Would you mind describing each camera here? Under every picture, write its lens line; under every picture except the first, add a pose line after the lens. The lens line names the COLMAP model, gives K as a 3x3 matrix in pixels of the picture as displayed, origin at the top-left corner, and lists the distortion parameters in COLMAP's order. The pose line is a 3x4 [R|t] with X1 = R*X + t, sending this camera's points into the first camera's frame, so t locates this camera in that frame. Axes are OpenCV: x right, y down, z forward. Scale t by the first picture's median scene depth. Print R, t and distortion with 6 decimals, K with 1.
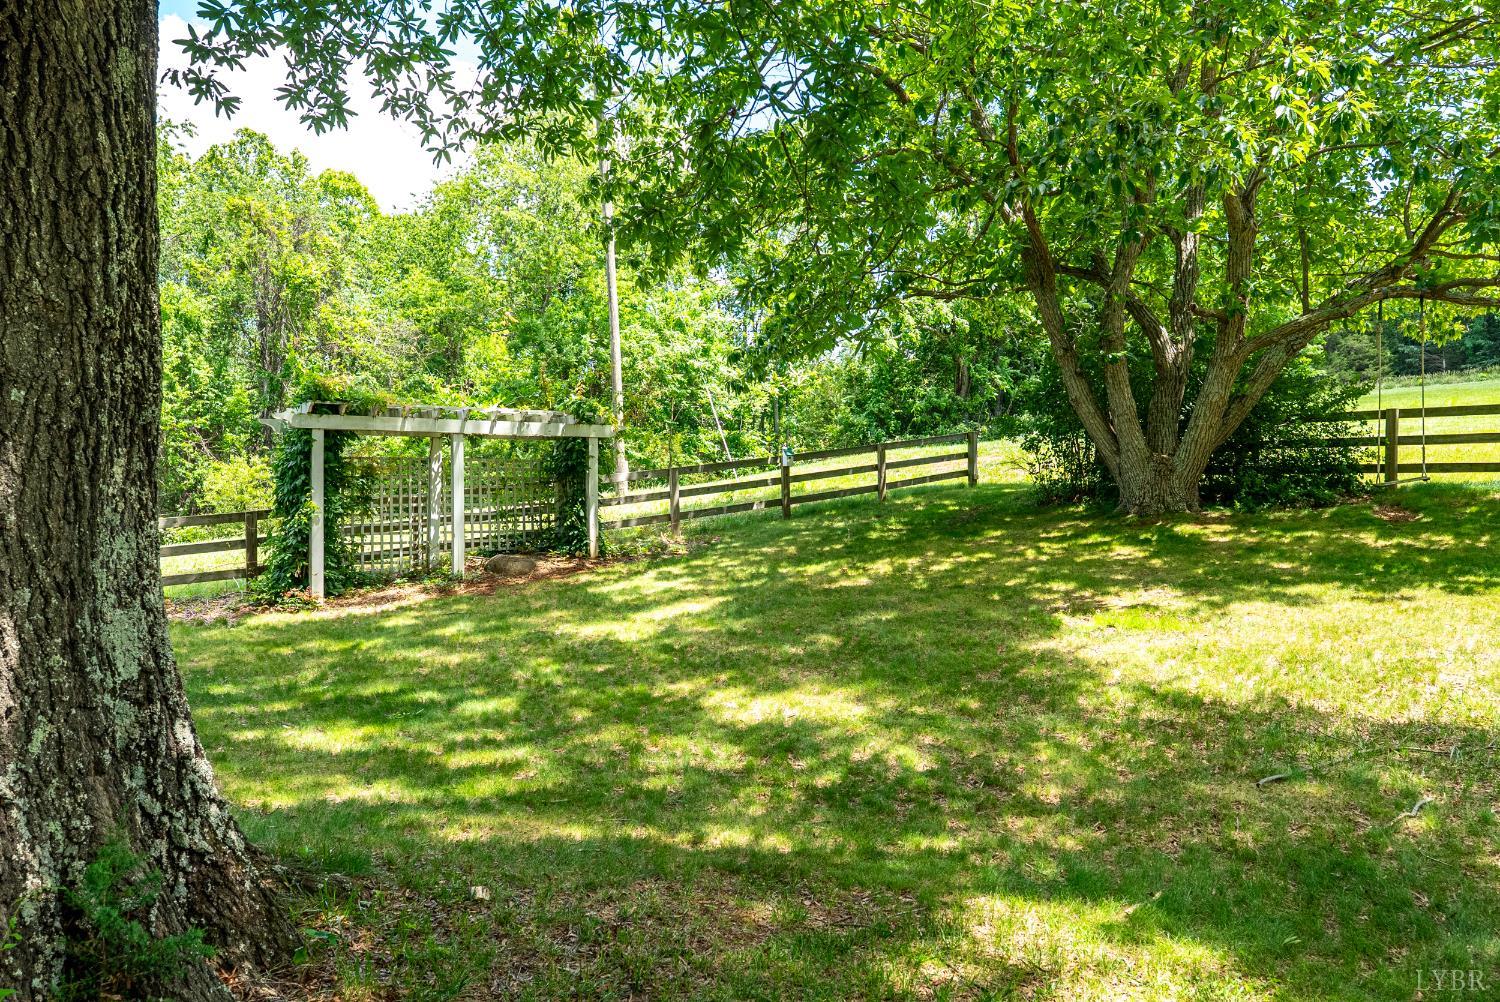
lens RADIAL K [[1070.0, 0, 749.2], [0, 1070.0, 495.3], [0, 0, 1]] dist [0.004891, -0.000206]
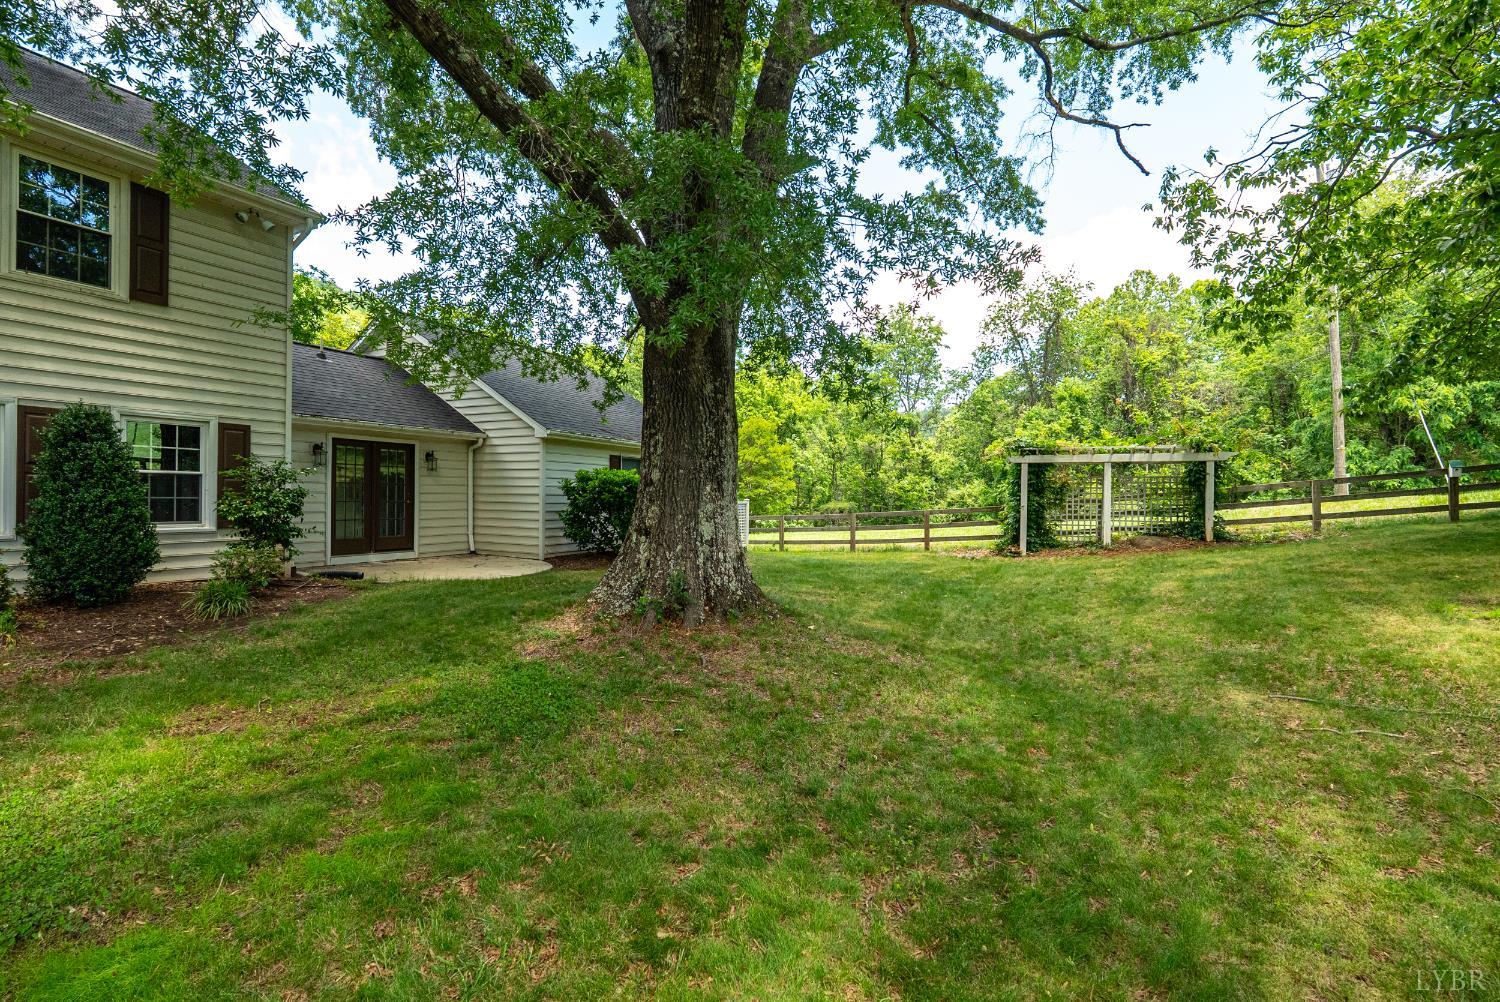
lens RADIAL K [[683.8, 0, 749.6], [0, 683.8, 501.9], [0, 0, 1]] dist [0.003916, -0.000357]
pose [[0.494068, 0.013270, -0.869322, 0.381262], [-0.010460, 0.999902, 0.009318, 0.000766], [0.869360, 0.004490, 0.494158, -0.027579]]
